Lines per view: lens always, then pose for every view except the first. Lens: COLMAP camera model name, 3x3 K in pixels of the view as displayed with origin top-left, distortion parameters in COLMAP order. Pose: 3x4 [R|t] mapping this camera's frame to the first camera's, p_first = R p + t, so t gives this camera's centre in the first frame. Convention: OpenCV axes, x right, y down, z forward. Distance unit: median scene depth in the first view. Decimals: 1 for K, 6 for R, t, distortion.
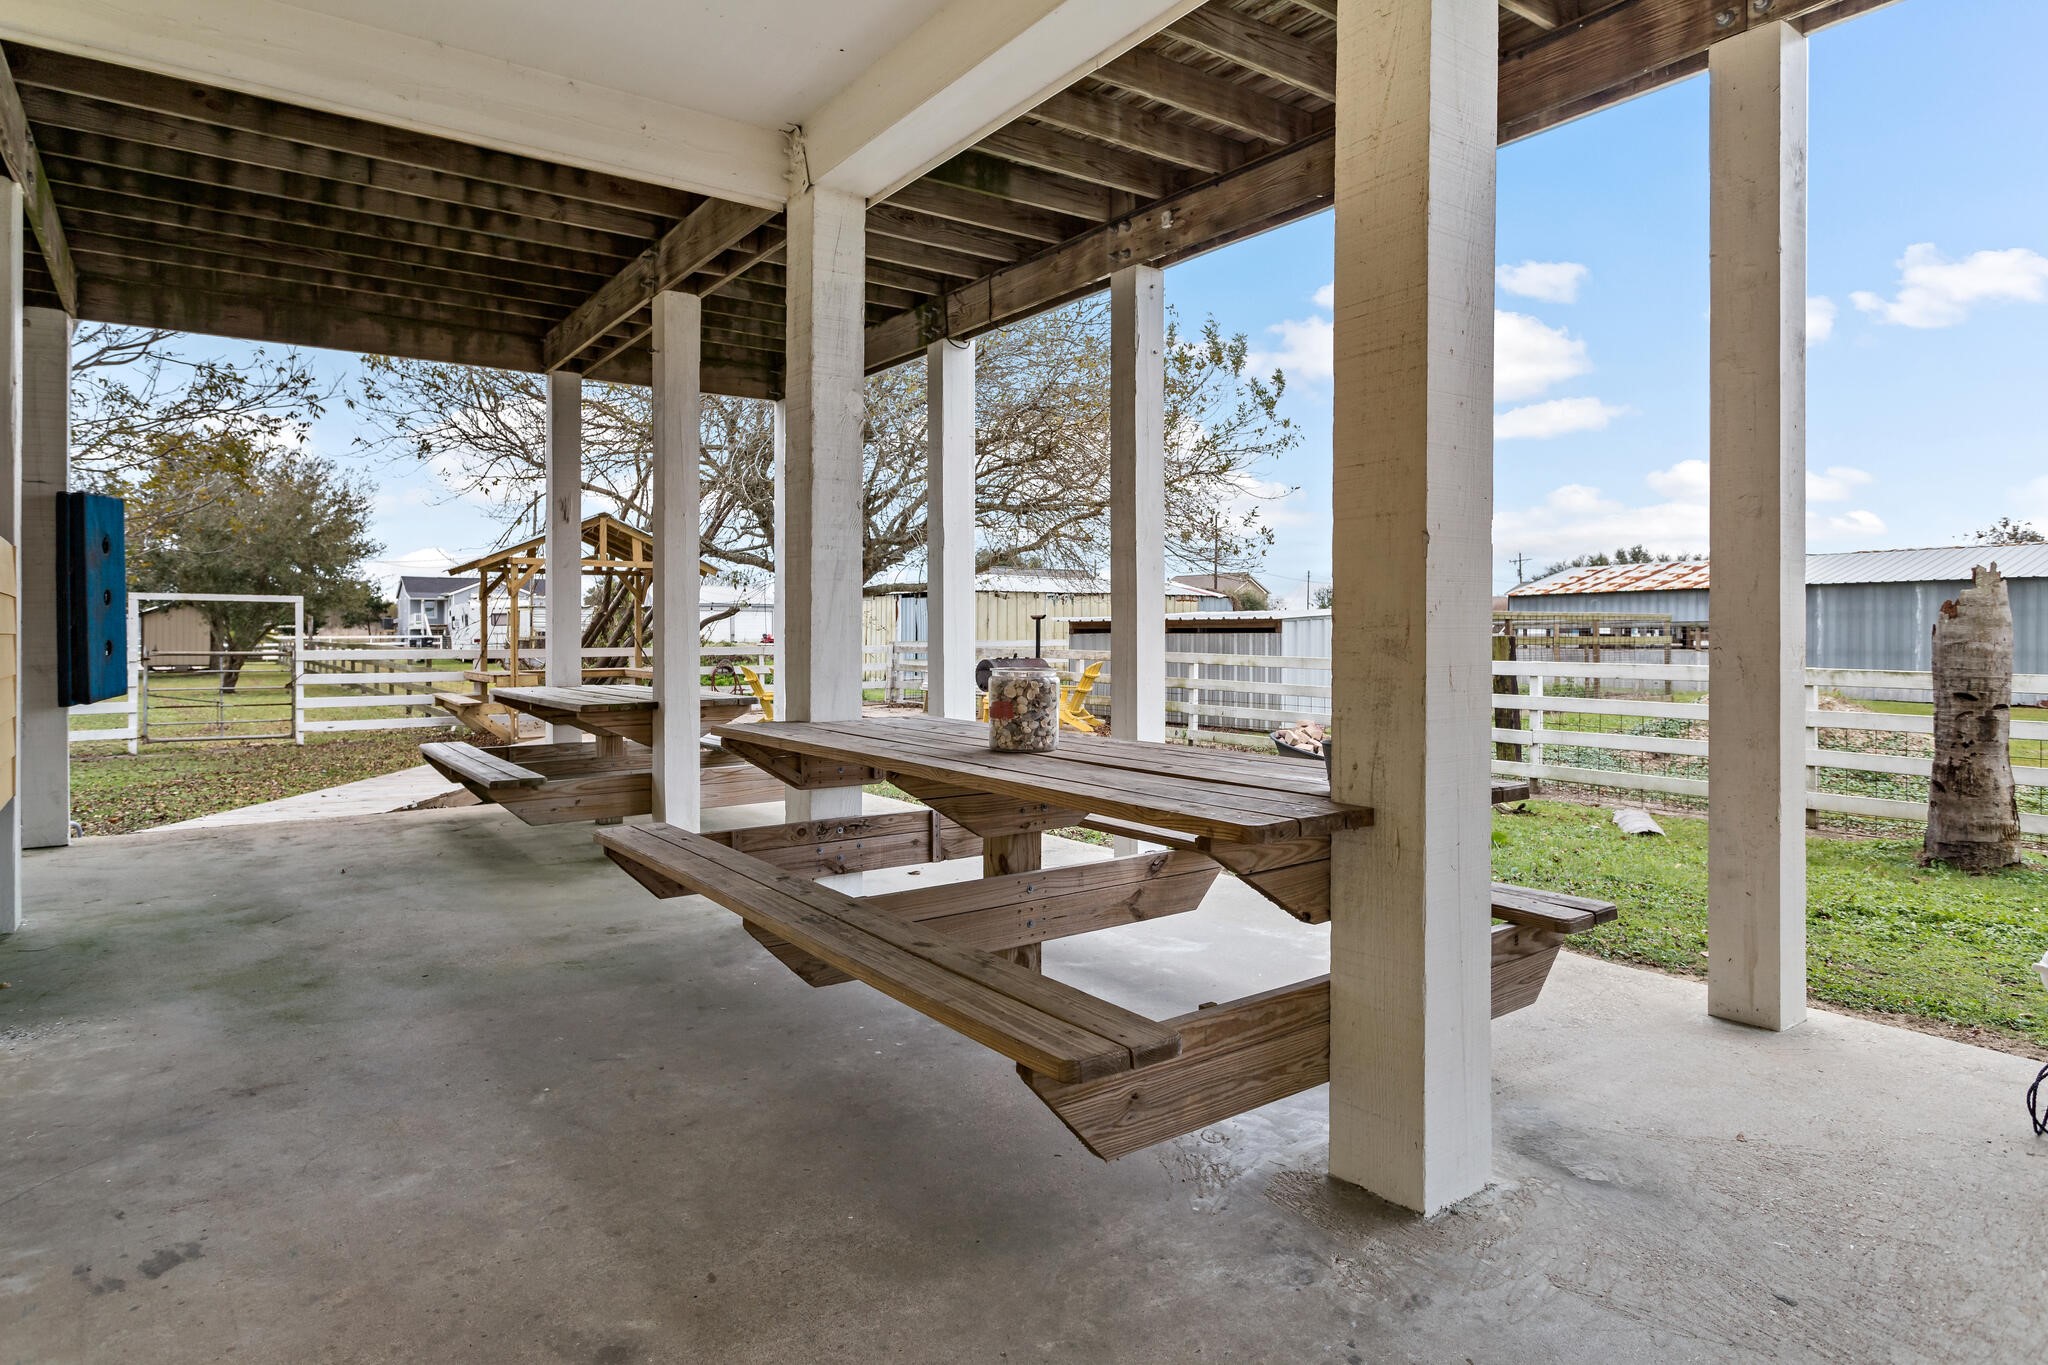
lens RADIAL K [[1161.1, 0, 1025.0], [0, 1161.1, 674.5], [0, 0, 1]] dist [0.002687, 0.000403]
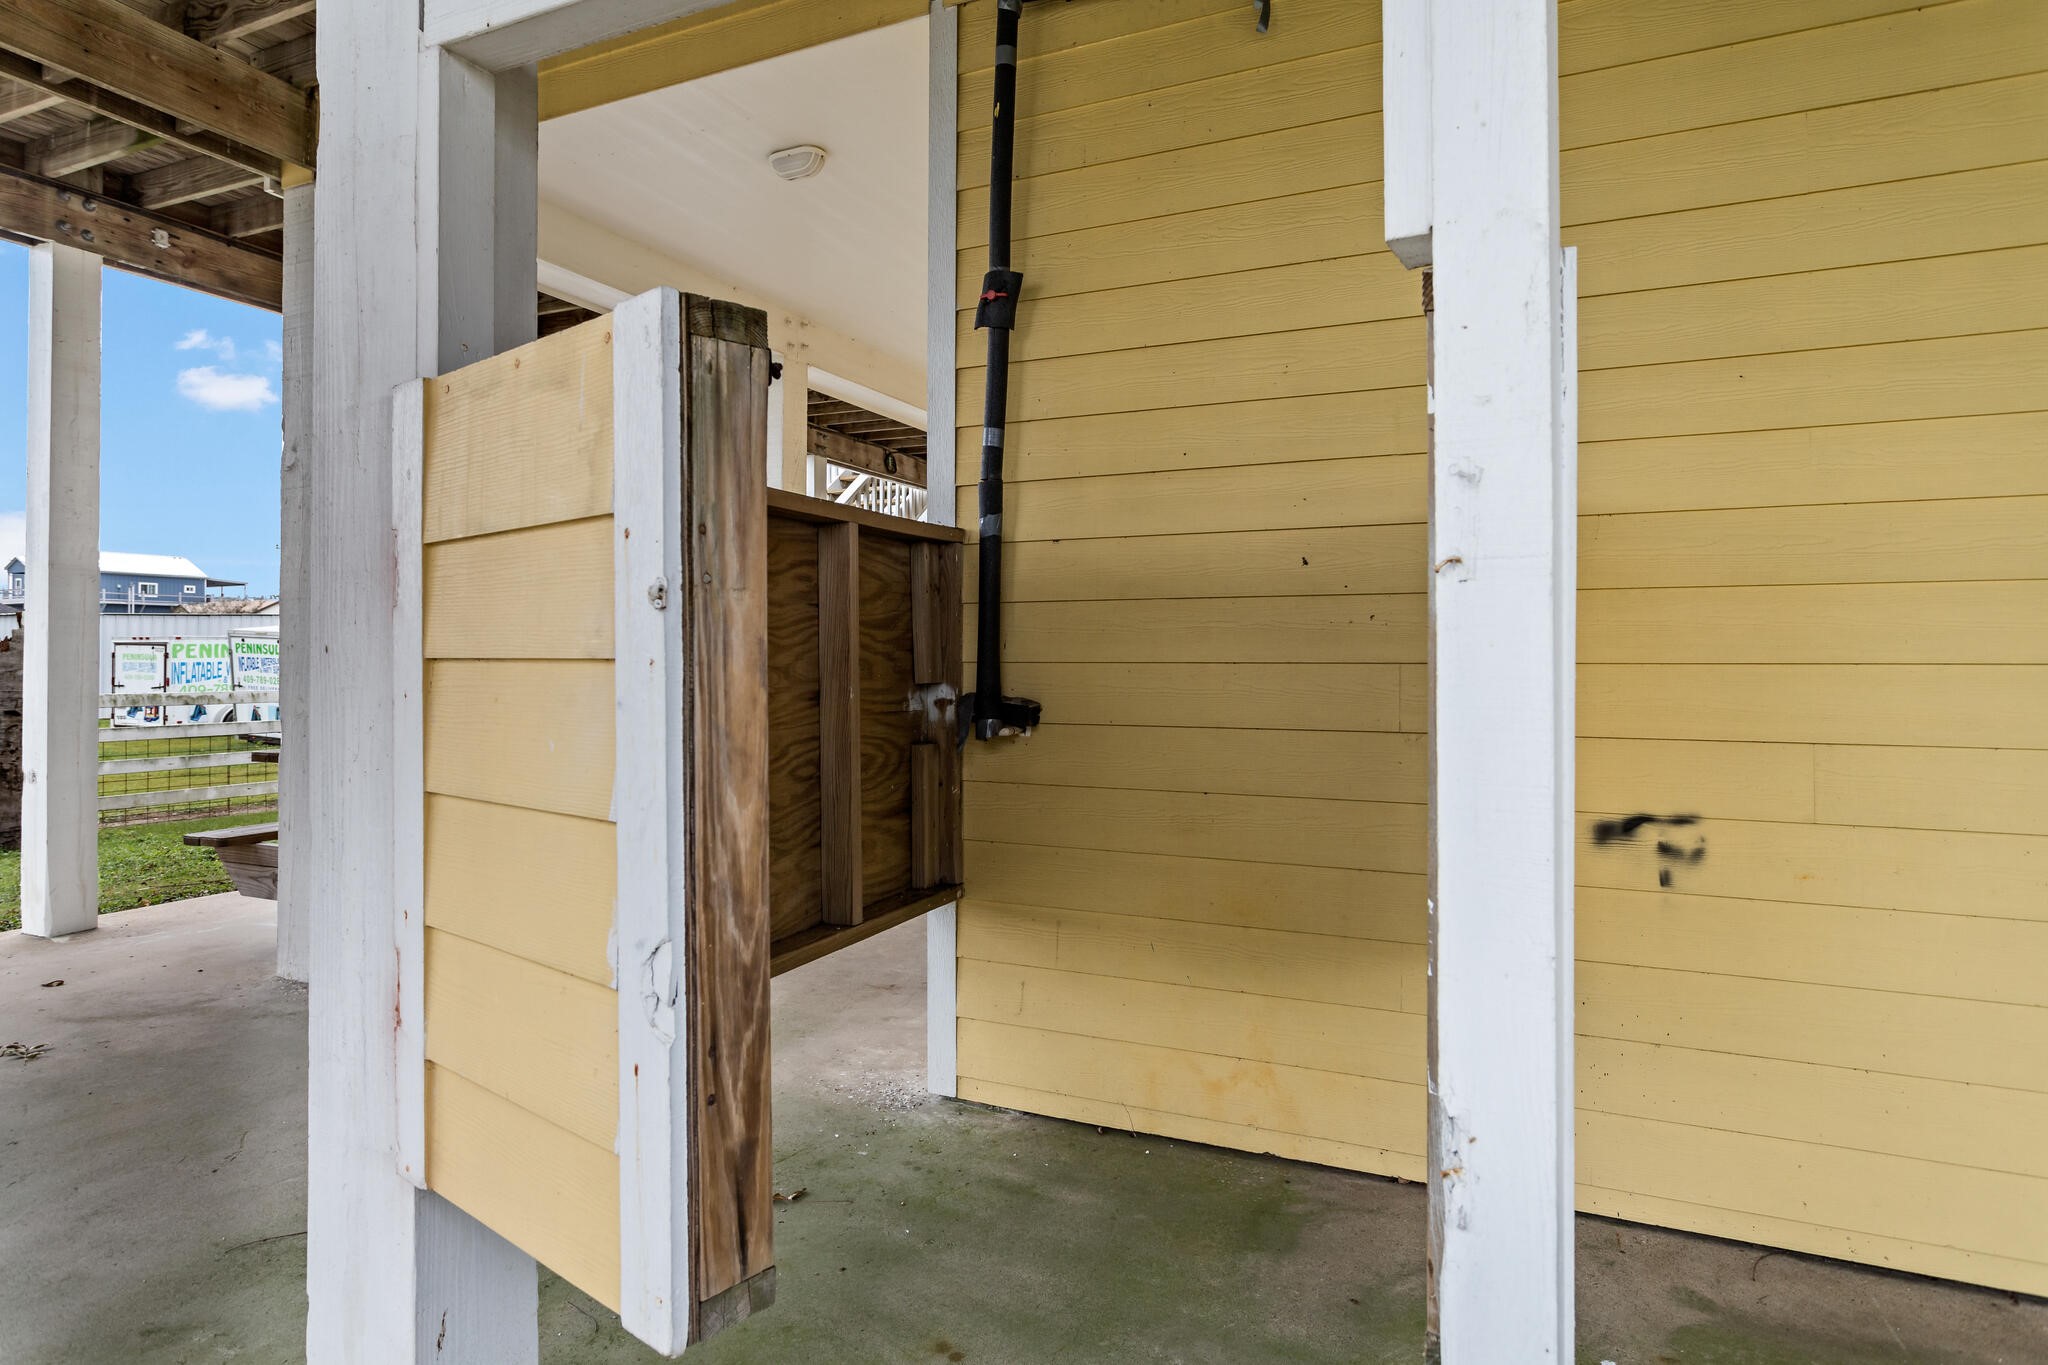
lens RADIAL K [[1161.1, 0, 1021.8], [0, 1161.1, 679.6], [0, 0, 1]] dist [0.002687, 0.000403]
pose [[-0.505810, 0.002000, 0.862642, -1.205264], [0.011287, 0.999927, 0.004300, -0.016120], [-0.862571, 0.011912, -0.505796, 0.960696]]
